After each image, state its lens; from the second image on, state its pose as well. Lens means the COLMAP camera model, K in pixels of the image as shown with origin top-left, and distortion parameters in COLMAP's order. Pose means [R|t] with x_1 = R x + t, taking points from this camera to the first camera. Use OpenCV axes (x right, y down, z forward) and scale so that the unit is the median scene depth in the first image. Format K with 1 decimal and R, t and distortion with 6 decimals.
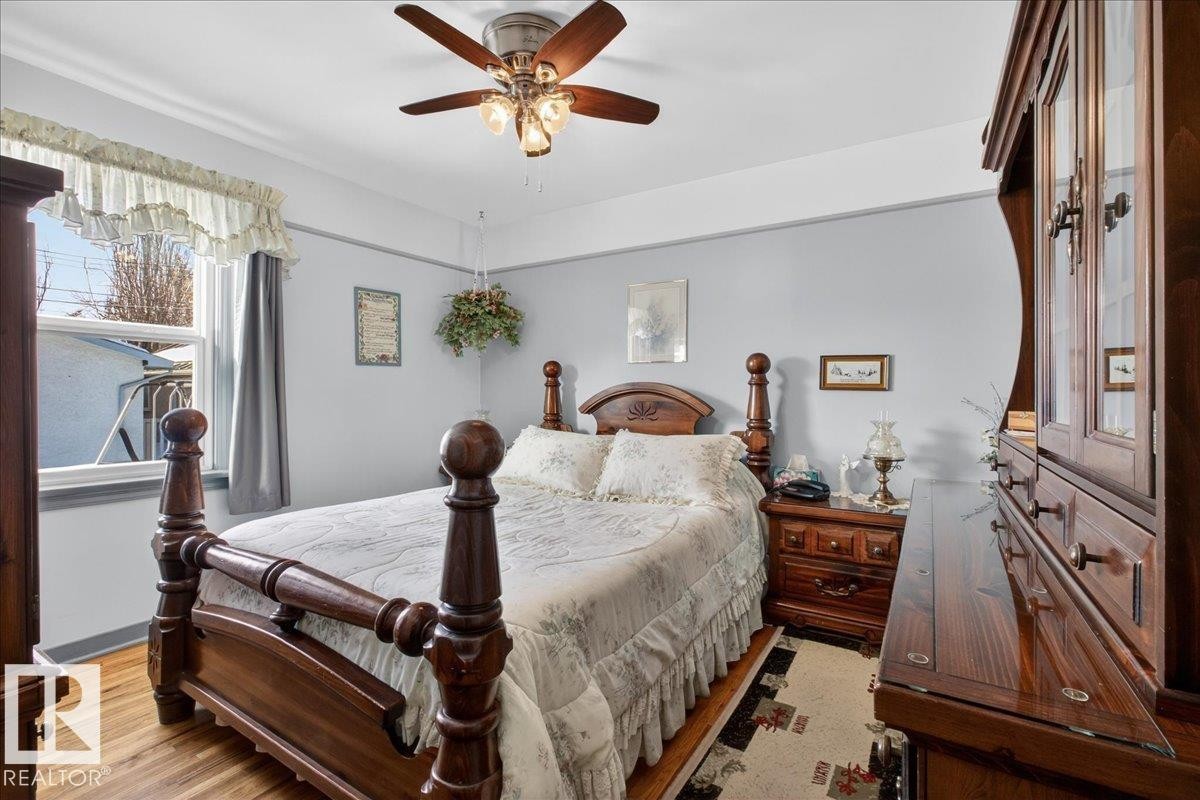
lens RADIAL K [[527.8, 0, 597.4], [0, 527.8, 384.8], [0, 0, 1]] dist [-0.009797, 0.000255]
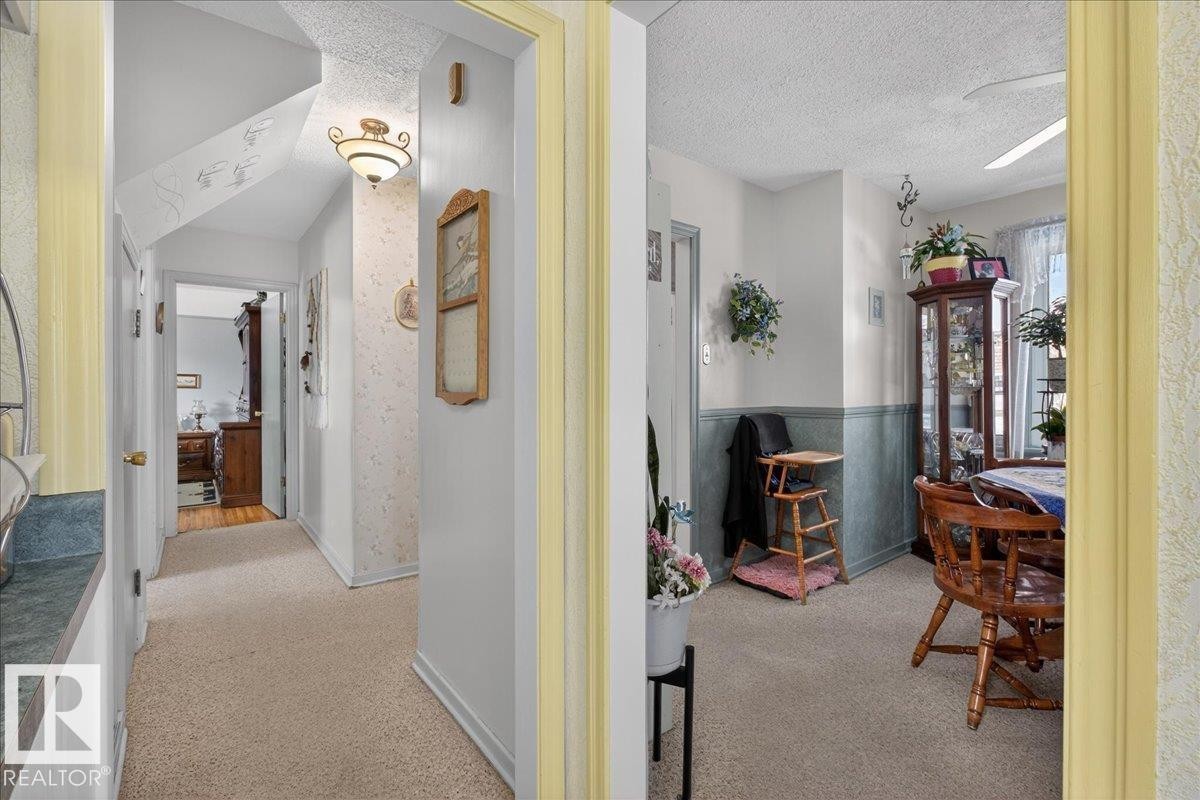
lens RADIAL K [[527.8, 0, 597.4], [0, 527.8, 384.8], [0, 0, 1]] dist [-0.009797, 0.000255]
pose [[0.338560, -0.006383, 0.940923, -1.171977], [0.001312, 0.999979, 0.006312, -0.019602], [-0.940944, -0.000902, 0.338561, -1.657098]]
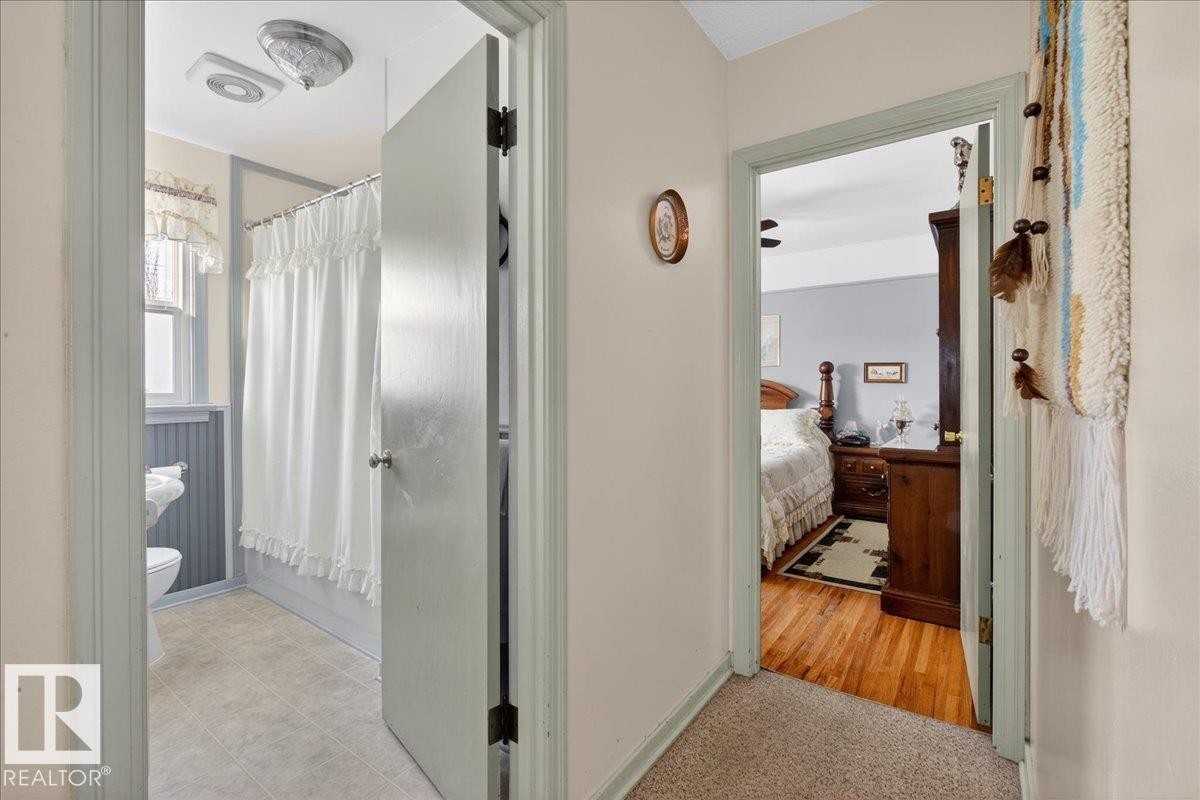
lens RADIAL K [[527.8, 0, 597.4], [0, 527.8, 384.8], [0, 0, 1]] dist [-0.009797, 0.000255]
pose [[0.998061, -0.004347, -0.062095, -0.347872], [0.004800, 0.999963, 0.007160, -0.000863], [0.062062, -0.007444, 0.998045, -0.786927]]
